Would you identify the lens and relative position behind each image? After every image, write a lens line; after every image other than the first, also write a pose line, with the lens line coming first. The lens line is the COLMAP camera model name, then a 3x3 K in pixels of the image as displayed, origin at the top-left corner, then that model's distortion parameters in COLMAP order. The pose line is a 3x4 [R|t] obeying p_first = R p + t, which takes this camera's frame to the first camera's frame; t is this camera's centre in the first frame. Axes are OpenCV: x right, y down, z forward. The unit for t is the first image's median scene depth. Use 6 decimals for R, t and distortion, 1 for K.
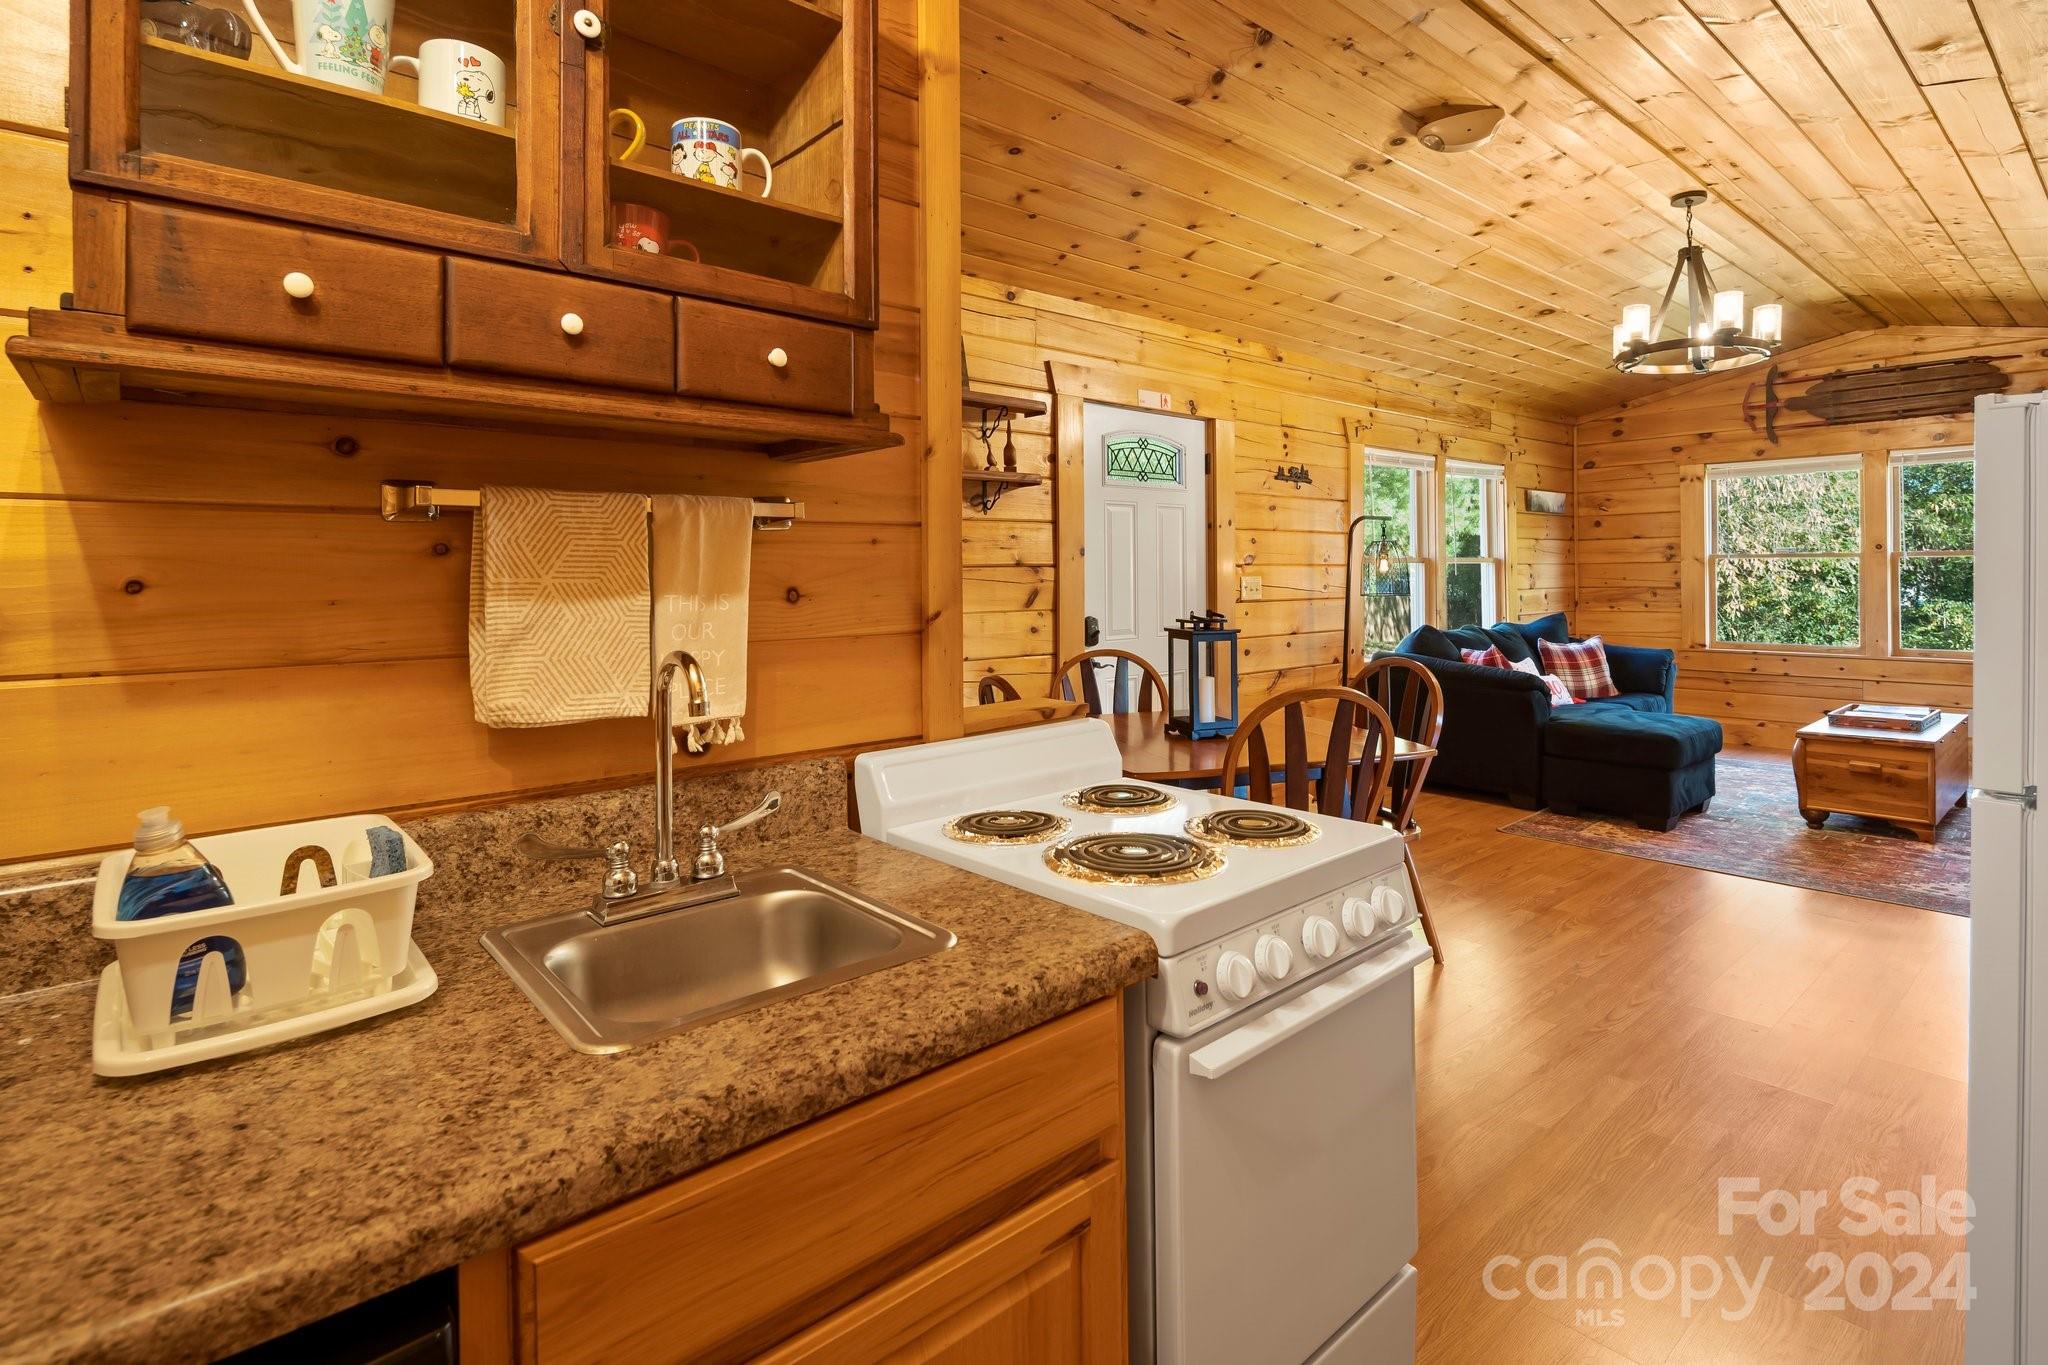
lens RADIAL K [[1003.0, 0, 1015.2], [0, 1003.0, 571.8], [0, 0, 1]] dist [-0.001979, -0.001498]
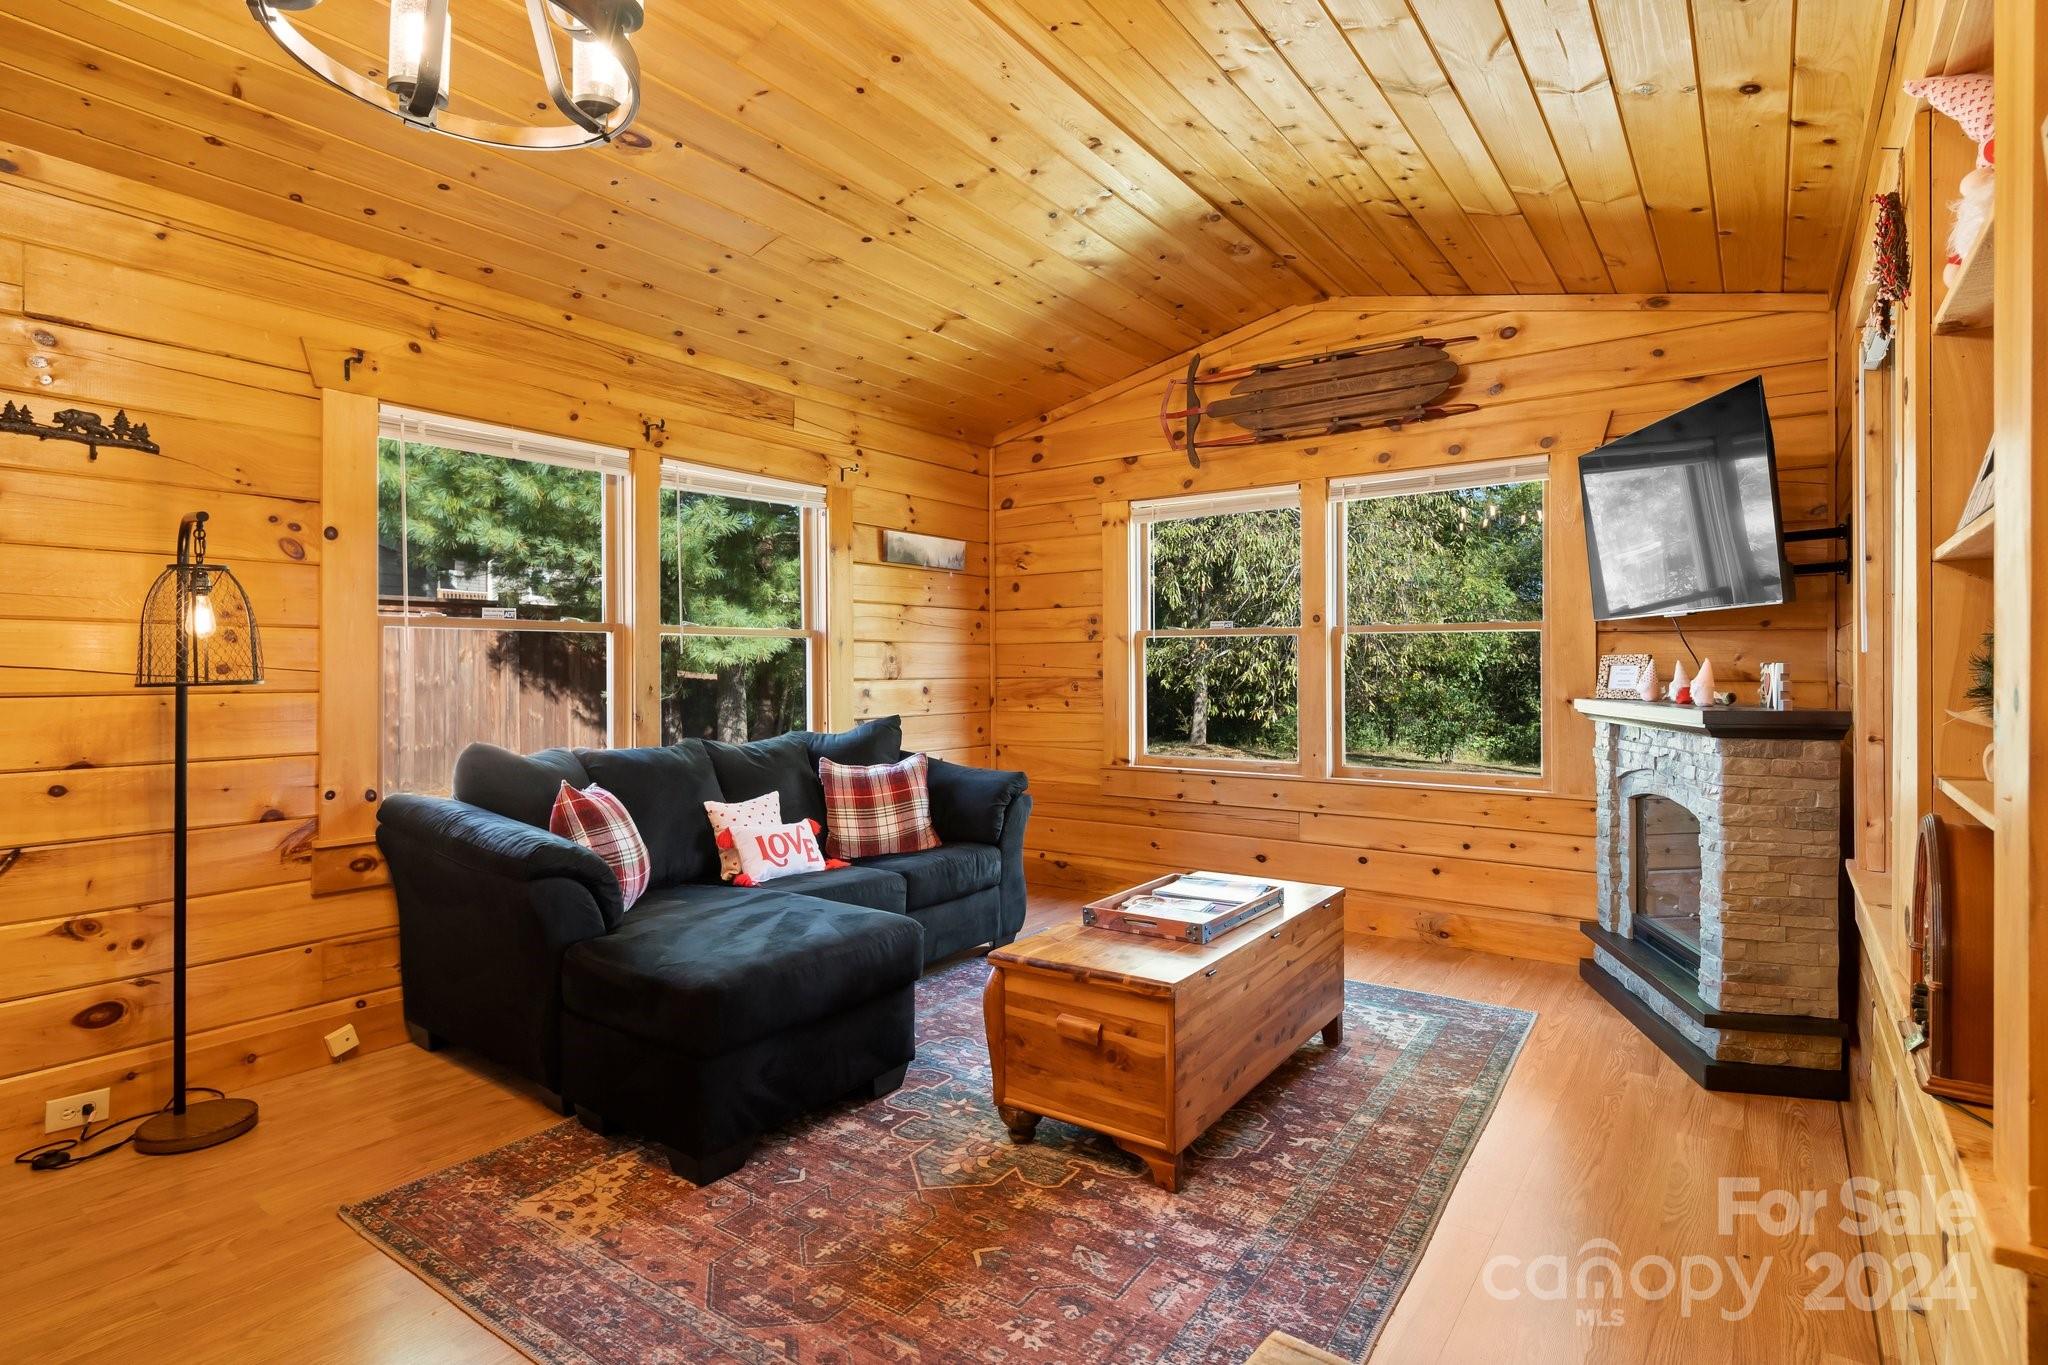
lens RADIAL K [[1018.4, 0, 1021.2], [0, 1018.4, 665.5], [0, 0, 1]] dist [0.000670, -0.002263]
pose [[0.972350, 0.006981, 0.233423, 0.472276], [-0.006616, 0.999975, -0.002347, 0.009719], [-0.233434, 0.000738, 0.972372, 0.343982]]
